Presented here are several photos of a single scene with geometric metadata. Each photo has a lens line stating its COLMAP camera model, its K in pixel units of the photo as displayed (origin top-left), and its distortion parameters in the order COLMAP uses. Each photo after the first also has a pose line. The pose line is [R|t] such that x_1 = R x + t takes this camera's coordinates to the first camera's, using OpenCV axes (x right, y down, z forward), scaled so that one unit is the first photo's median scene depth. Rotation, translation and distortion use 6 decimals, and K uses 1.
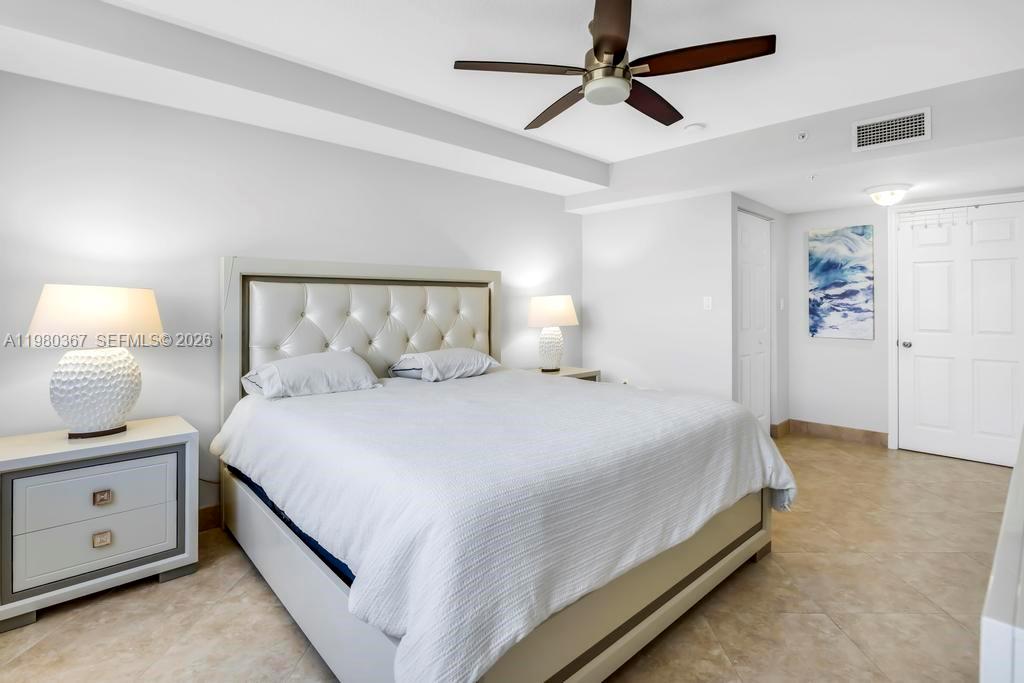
lens RADIAL K [[485.2, 0, 499.1], [0, 485.2, 318.1], [0, 0, 1]] dist [-0.024204, 0.003367]
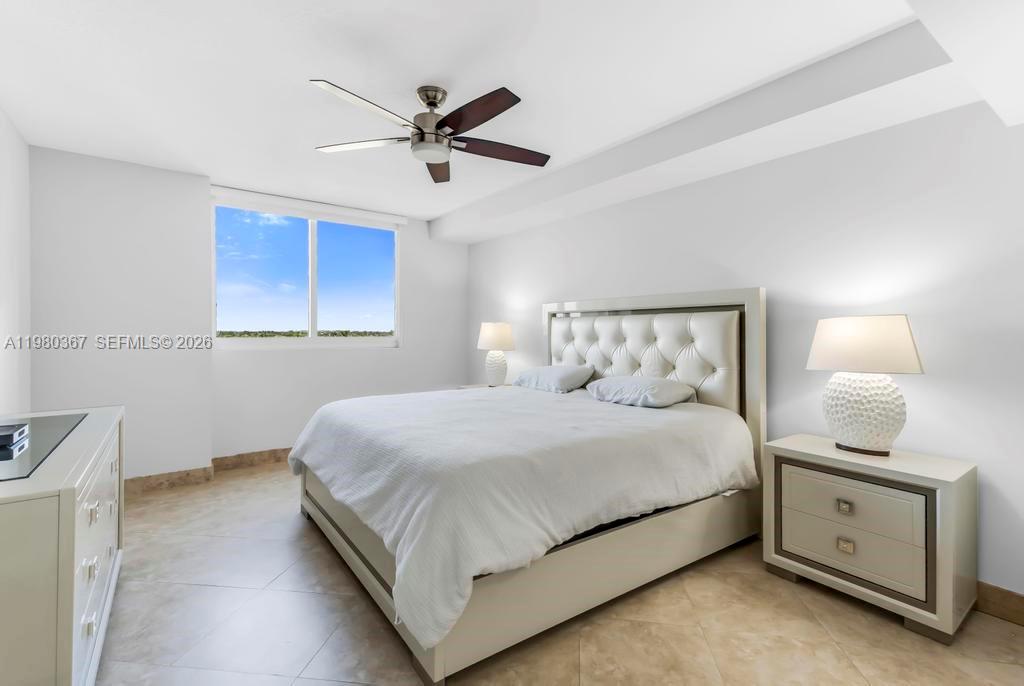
lens RADIAL K [[465.2, 0, 509.0], [0, 465.2, 332.3], [0, 0, 1]] dist [0.035868, -0.003365]
pose [[-0.094909, 0.005806, -0.995469, 0.325088], [-0.037199, 0.999264, 0.009375, -0.009523], [0.994791, 0.037920, -0.094623, 0.304416]]
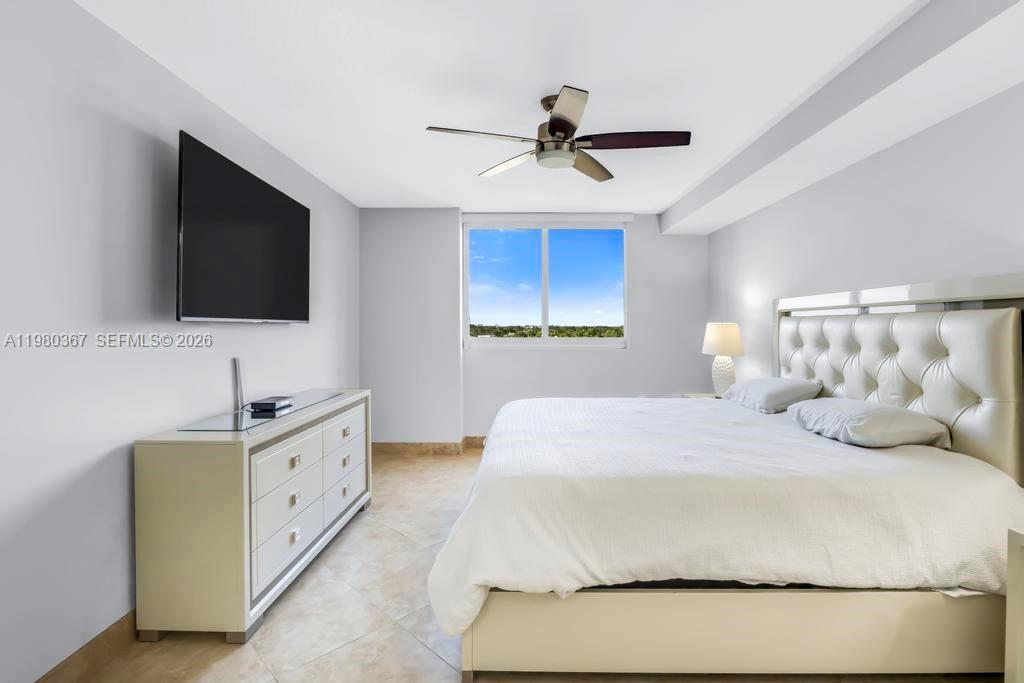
lens RADIAL K [[485.2, 0, 522.1], [0, 485.2, 322.4], [0, 0, 1]] dist [-0.024204, 0.003367]
pose [[-0.661745, -0.001663, -0.749727, 0.281083], [-0.023574, 0.999549, 0.018590, -0.019688], [0.749359, 0.029976, -0.661486, 0.405312]]
